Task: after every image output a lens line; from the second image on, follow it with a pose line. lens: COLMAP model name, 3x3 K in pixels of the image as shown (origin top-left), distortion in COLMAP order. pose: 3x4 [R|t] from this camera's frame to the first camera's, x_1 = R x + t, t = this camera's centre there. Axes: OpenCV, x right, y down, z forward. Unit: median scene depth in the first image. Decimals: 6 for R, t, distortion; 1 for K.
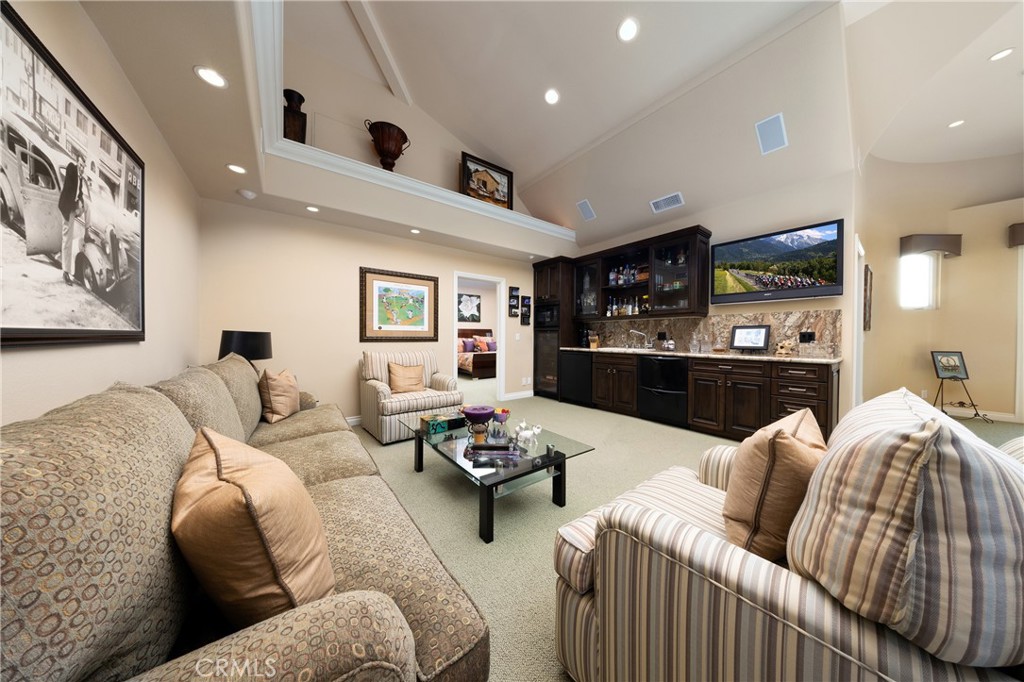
lens RADIAL K [[292.5, 0, 511.9], [0, 292.5, 339.1], [0, 0, 1]] dist [-0.000132, 0.000005]
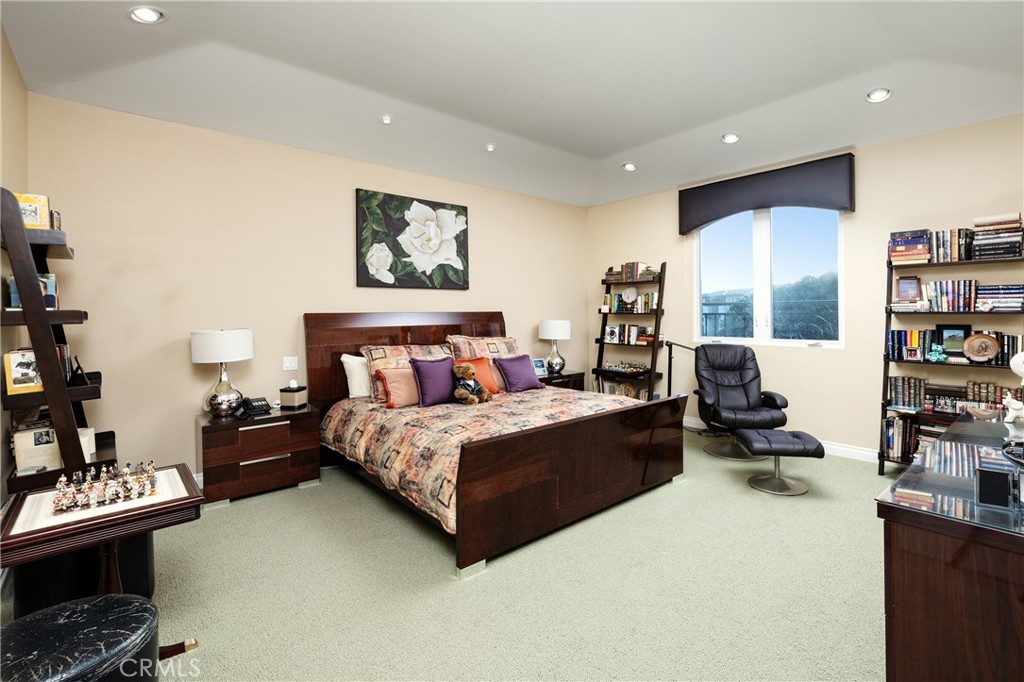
lens RADIAL K [[470.5, 0, 515.3], [0, 470.5, 317.6], [0, 0, 1]] dist [0.000180, 0.000003]
pose [[0.999071, -0.009061, 0.042130, -0.149423], [0.009402, 0.999925, -0.007901, -0.044998], [-0.042055, 0.008290, 0.999081, 0.932970]]
